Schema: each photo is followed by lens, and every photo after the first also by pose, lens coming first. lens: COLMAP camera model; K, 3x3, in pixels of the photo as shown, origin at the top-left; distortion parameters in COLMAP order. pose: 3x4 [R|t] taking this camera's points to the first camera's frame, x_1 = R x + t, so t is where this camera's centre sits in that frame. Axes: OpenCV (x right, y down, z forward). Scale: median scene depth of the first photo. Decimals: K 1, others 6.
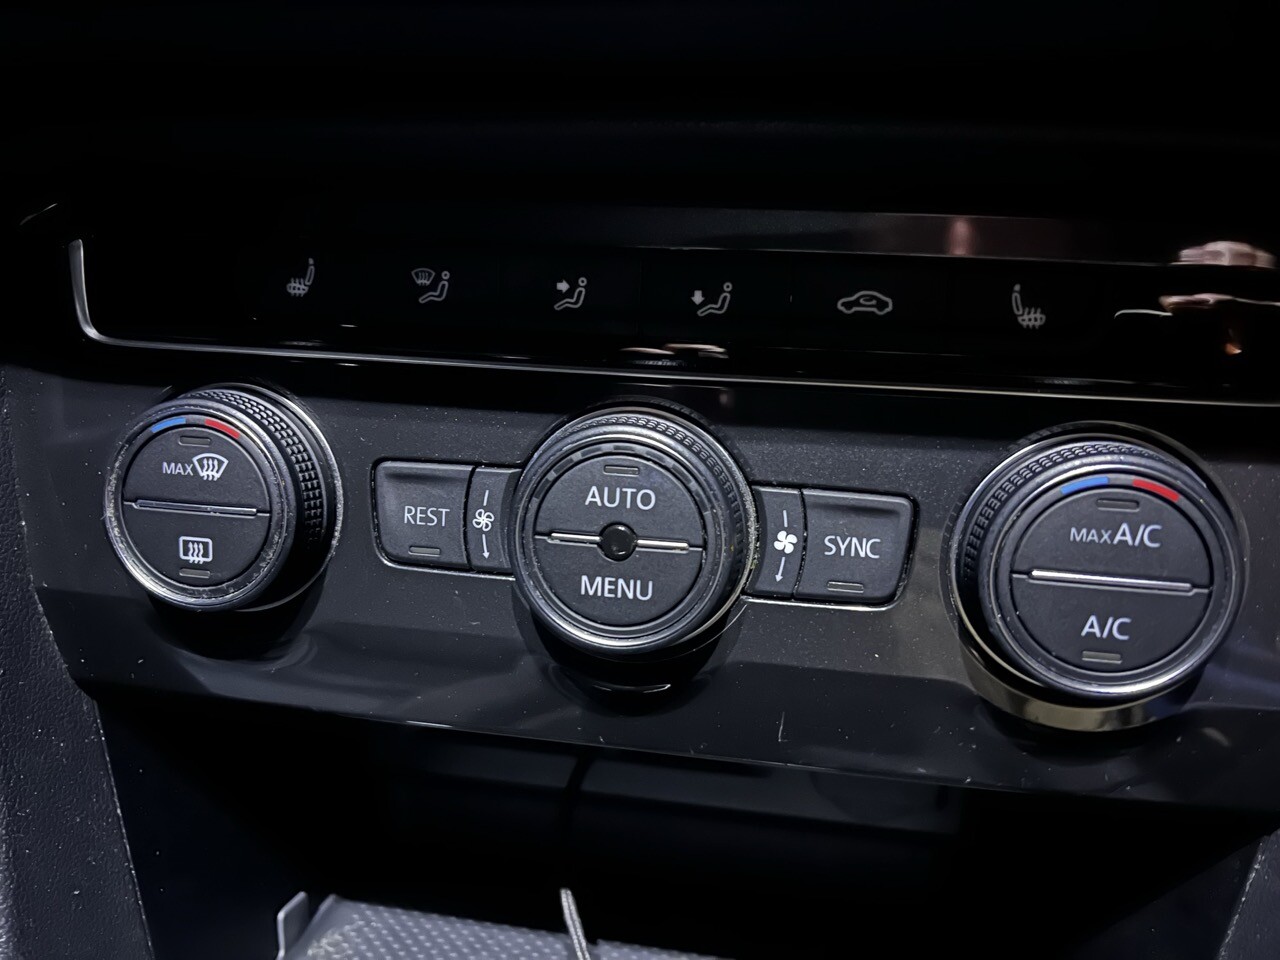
lens RADIAL K [[982.4, 0, 643.4], [0, 982.4, 485.0], [0, 0, 1]] dist [0.052939, -0.088426]
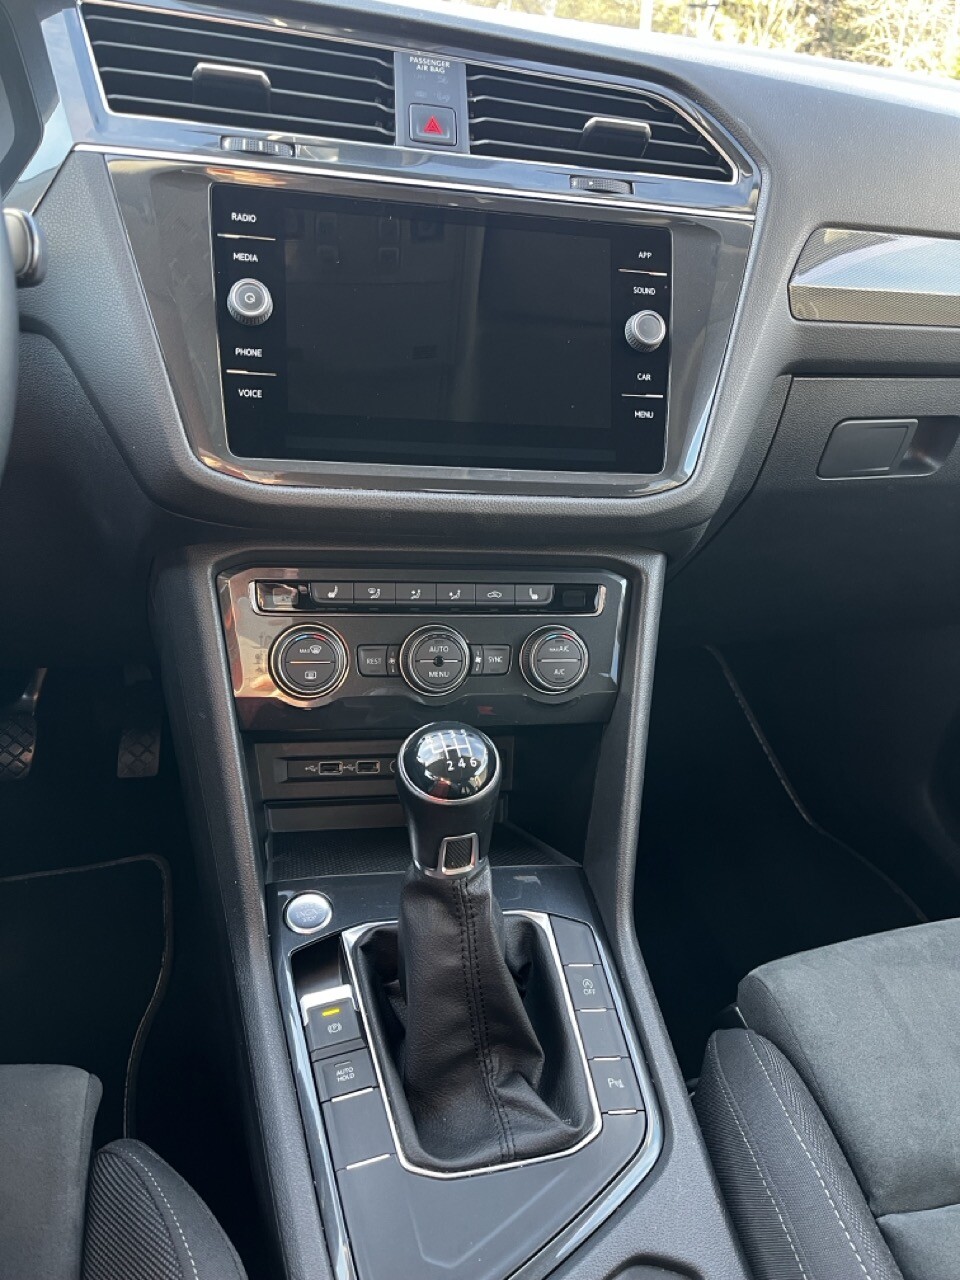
lens RADIAL K [[982.4, 0, 479.2], [0, 982.4, 645.0], [0, 0, 1]] dist [0.052939, -0.088426]
pose [[0.919474, -0.058454, 0.388780, -1.258948], [0.089361, 0.994075, -0.061879, 0.228292], [-0.382860, 0.091638, 0.919250, -2.337833]]
